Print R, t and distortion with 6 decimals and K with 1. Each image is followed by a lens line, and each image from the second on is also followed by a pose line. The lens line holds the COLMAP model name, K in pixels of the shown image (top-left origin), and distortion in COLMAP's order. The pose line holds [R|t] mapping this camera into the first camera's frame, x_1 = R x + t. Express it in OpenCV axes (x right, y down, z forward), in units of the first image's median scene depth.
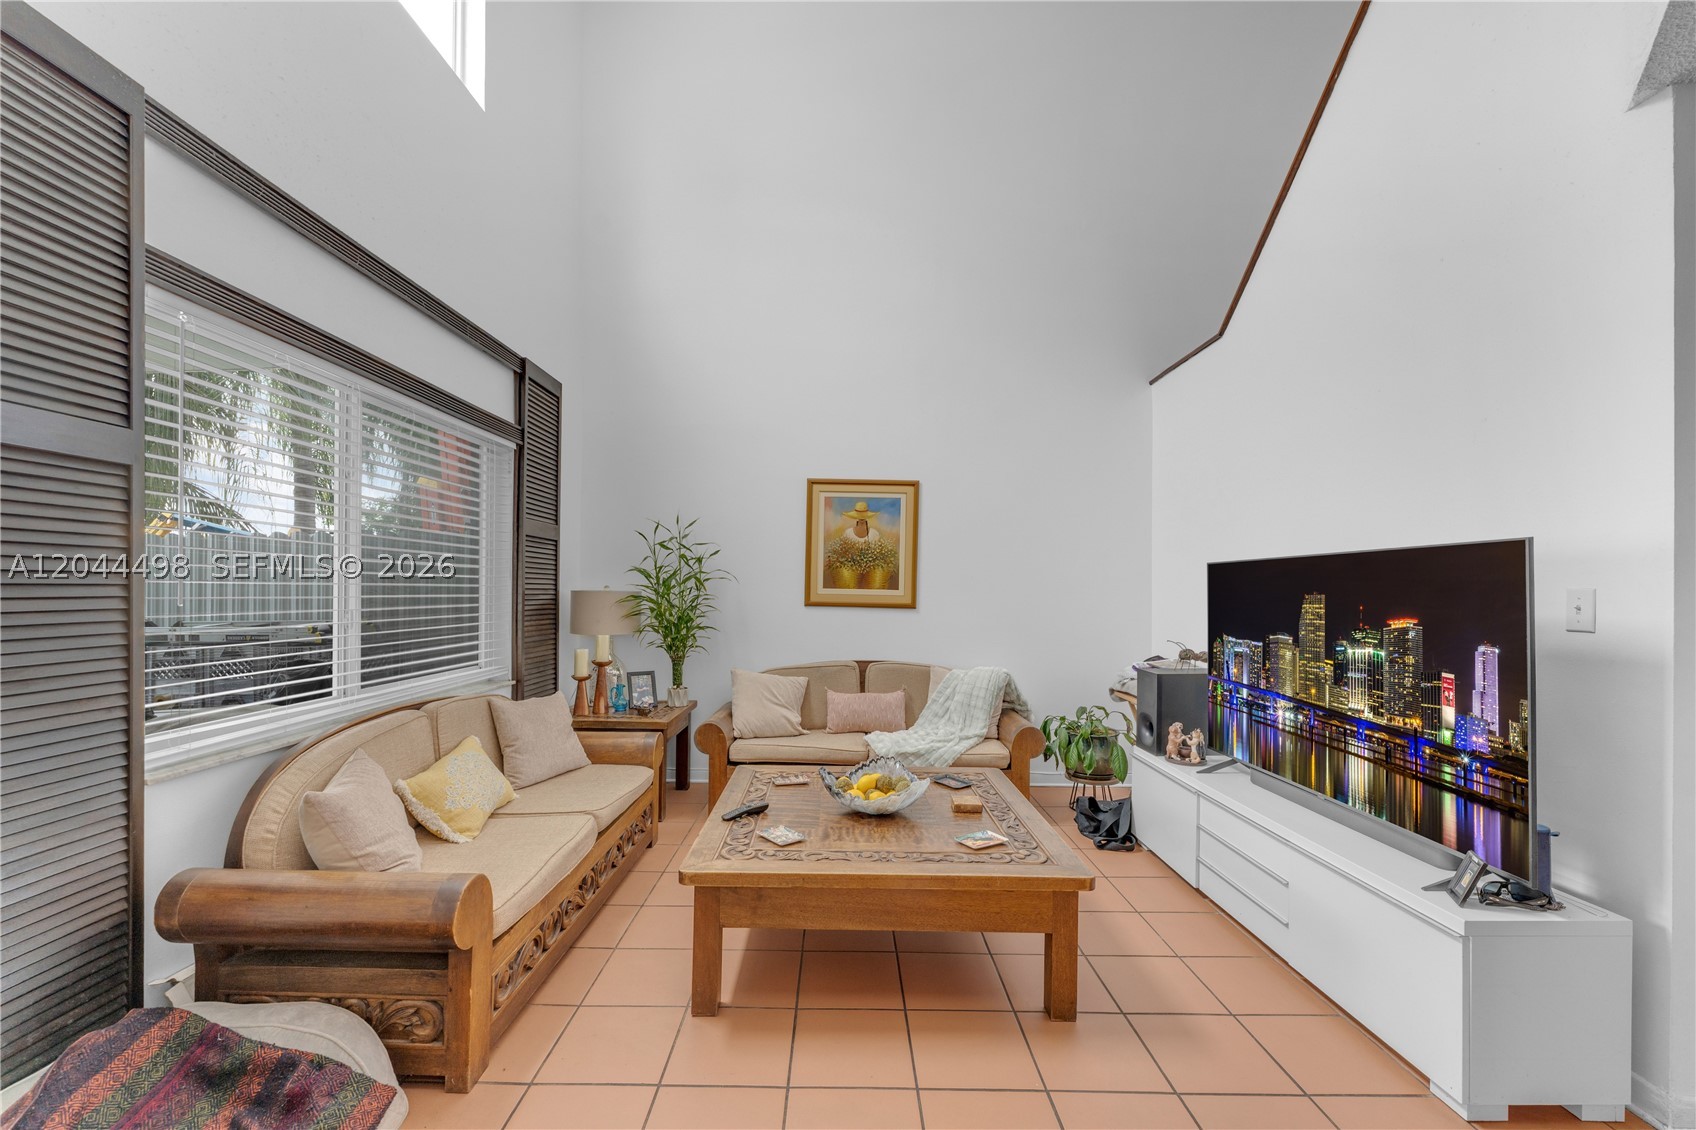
lens RADIAL K [[697.5, 0, 838.9], [0, 697.5, 585.9], [0, 0, 1]] dist [-0.000147, -0.000574]
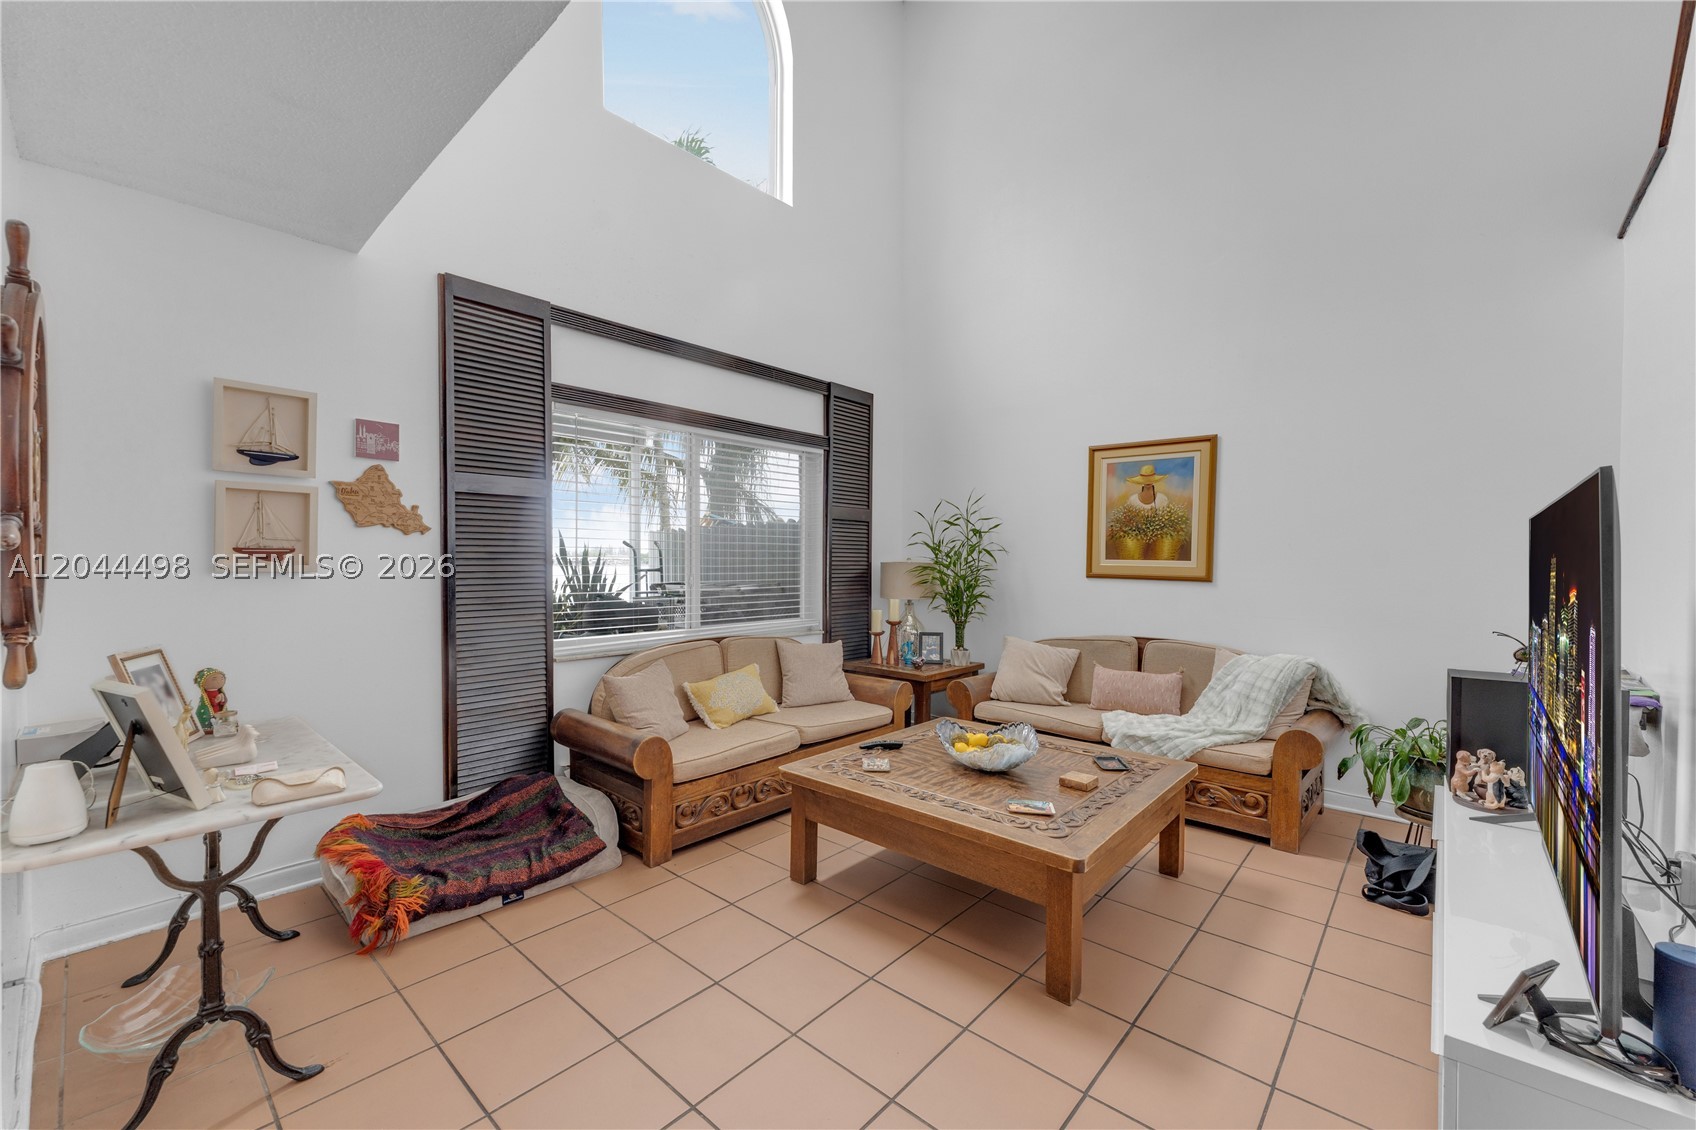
lens RADIAL K [[697.5, 0, 824.6], [0, 697.5, 566.3], [0, 0, 1]] dist [-0.000147, -0.000574]
pose [[0.736027, 0.001825, -0.676950, 0.373244], [0.003996, 0.999967, 0.007040, 0.005114], [0.676940, -0.007886, 0.735996, 0.035380]]
